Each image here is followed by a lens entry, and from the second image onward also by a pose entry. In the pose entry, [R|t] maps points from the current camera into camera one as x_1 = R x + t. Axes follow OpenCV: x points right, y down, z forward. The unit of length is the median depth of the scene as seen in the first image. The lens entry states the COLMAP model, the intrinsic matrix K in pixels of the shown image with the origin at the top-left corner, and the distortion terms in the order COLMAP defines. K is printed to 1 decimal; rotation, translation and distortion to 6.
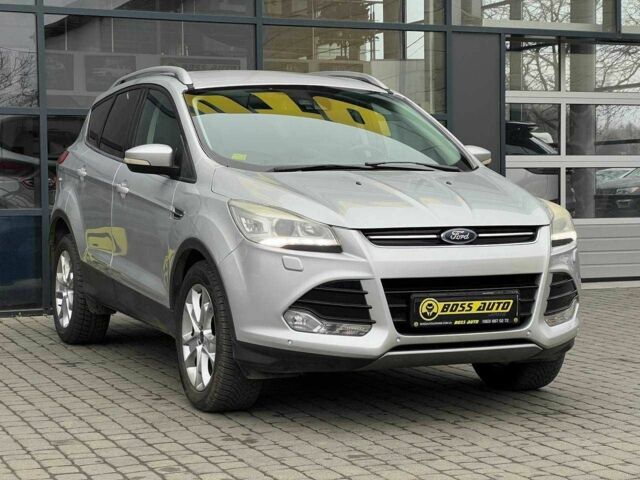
lens RADIAL K [[1640.4, 0, 320.0], [0, 1640.4, 240.0], [0, 0, 1]] dist [-0.895717, 20.378012]
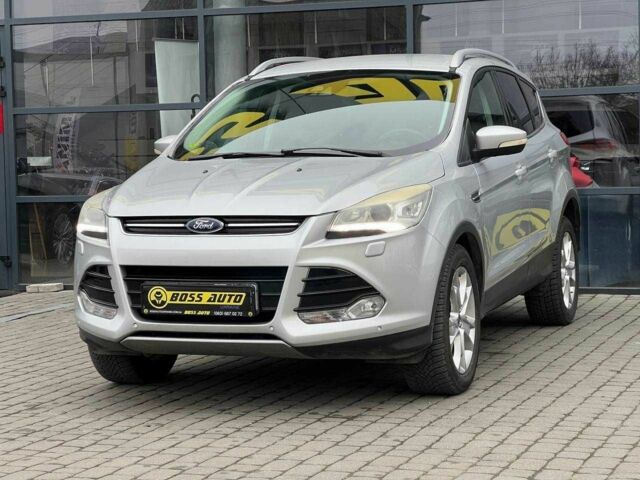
lens RADIAL K [[1640.4, 0, 320.0], [0, 1640.4, 240.0], [0, 0, 1]] dist [-0.895717, 20.378012]
pose [[0.730575, 0.026166, -0.682331, 0.815744], [-0.014794, 0.999638, 0.022494, -0.016992], [0.682672, -0.006339, 0.730697, 0.326167]]
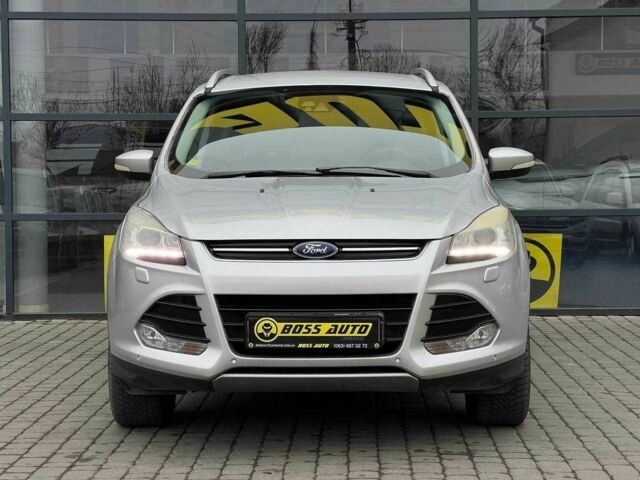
lens RADIAL K [[1640.4, 0, 320.0], [0, 1640.4, 240.0], [0, 0, 1]] dist [-0.895717, 20.378012]
pose [[0.914353, 0.016252, -0.404591, 0.456033], [-0.016686, 0.999858, 0.002453, -0.010202], [0.404573, 0.004508, 0.914494, 0.173990]]
